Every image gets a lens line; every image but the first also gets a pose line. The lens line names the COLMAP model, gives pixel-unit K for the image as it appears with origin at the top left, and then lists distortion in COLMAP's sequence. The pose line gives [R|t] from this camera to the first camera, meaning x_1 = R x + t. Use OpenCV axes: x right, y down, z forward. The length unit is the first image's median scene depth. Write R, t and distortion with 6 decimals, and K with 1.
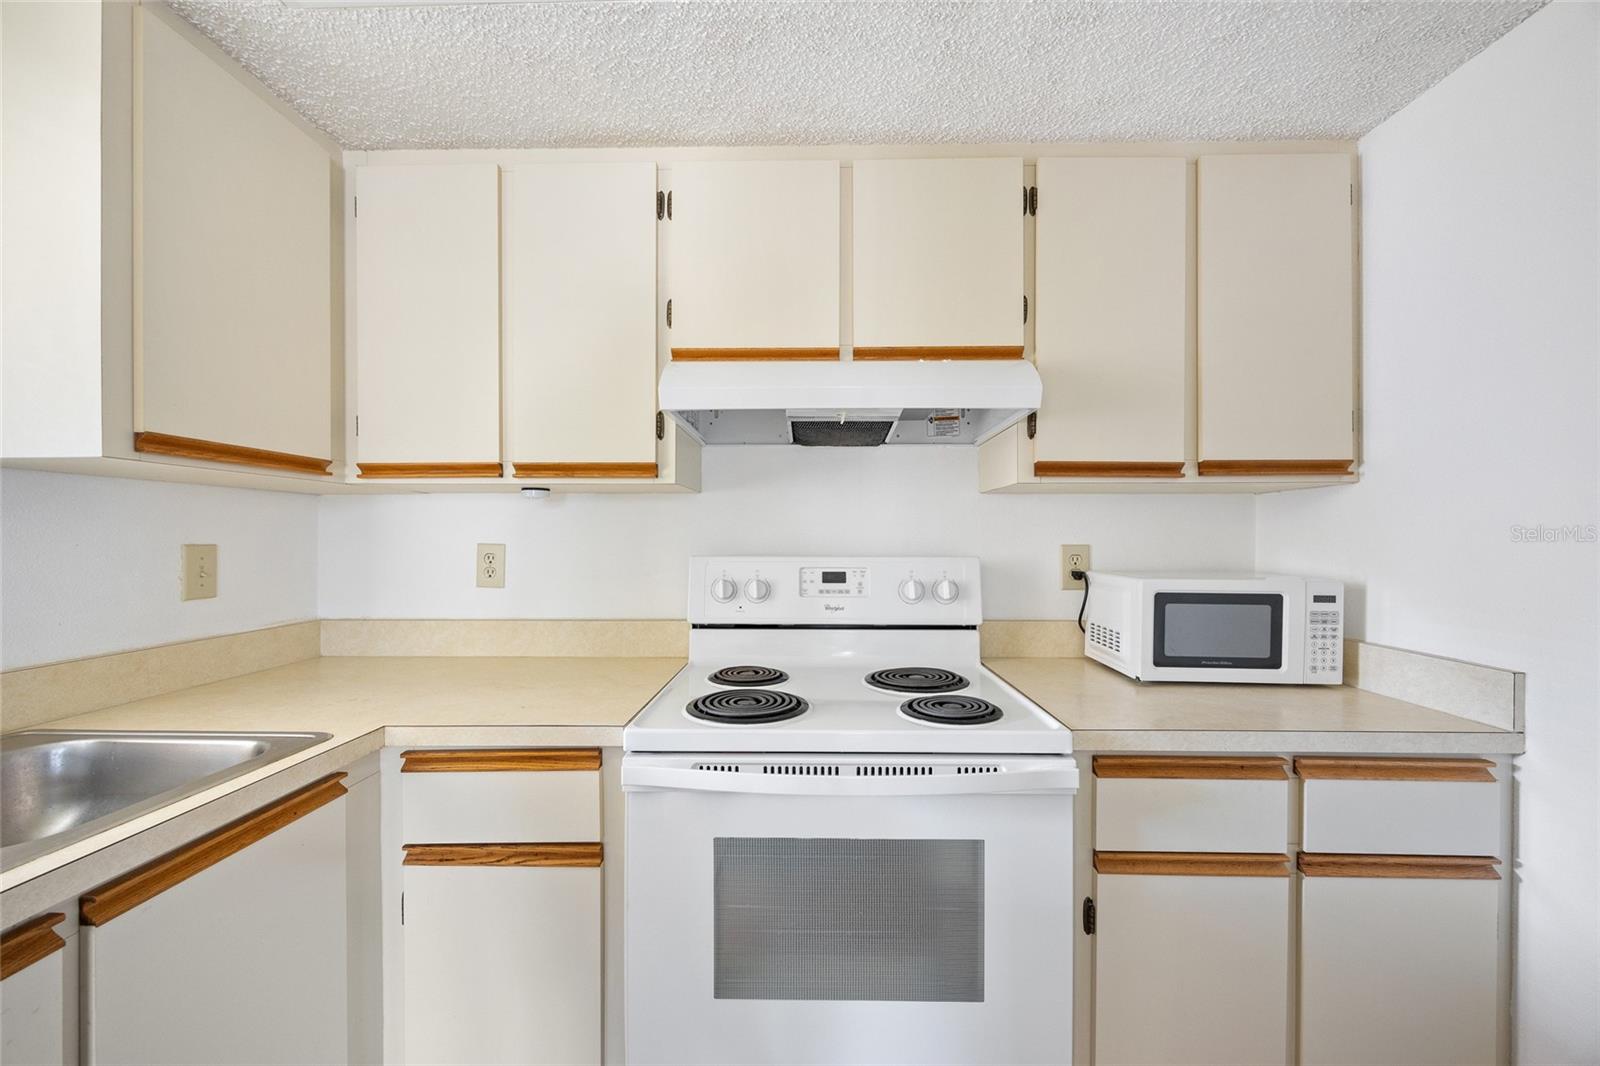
lens RADIAL K [[605.4, 0, 795.1], [0, 605.4, 535.9], [0, 0, 1]] dist [-0.013717, -0.000066]
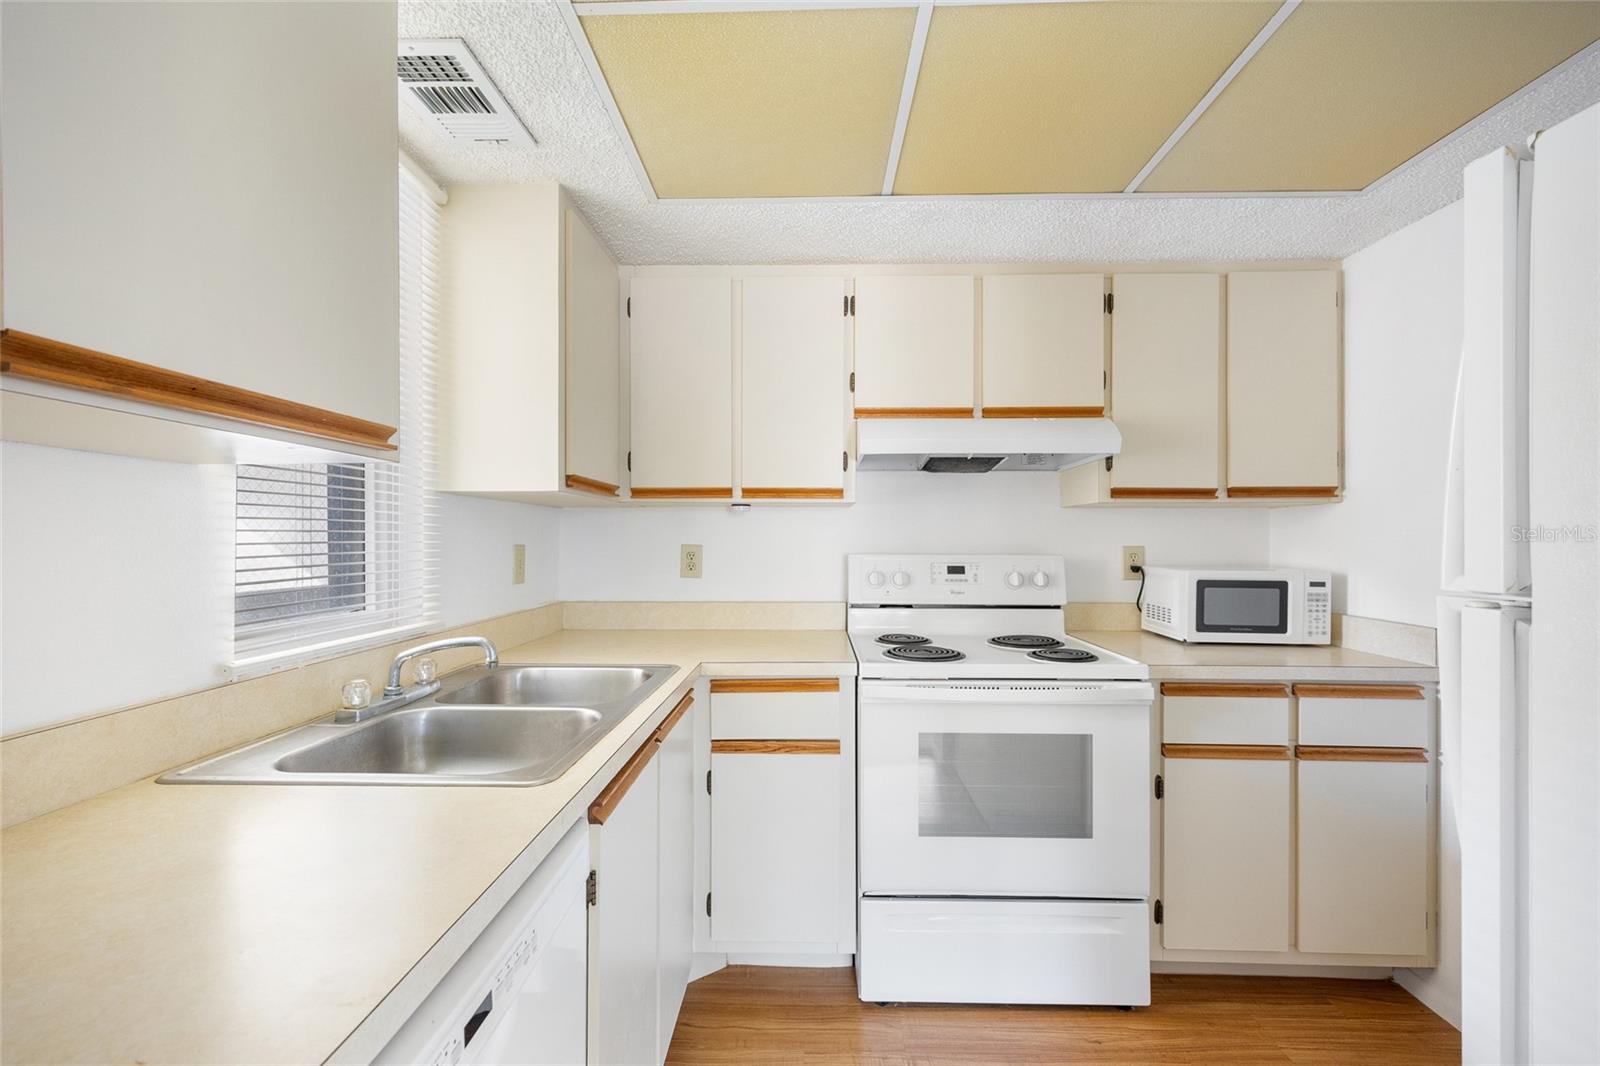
lens RADIAL K [[605.4, 0, 802.2], [0, 605.4, 536.1], [0, 0, 1]] dist [-0.013717, -0.000066]
pose [[0.999908, 0.001338, -0.013475, -0.317747], [-0.001385, 0.999993, -0.003462, -0.002763], [0.013471, 0.003481, 0.999903, -0.436405]]
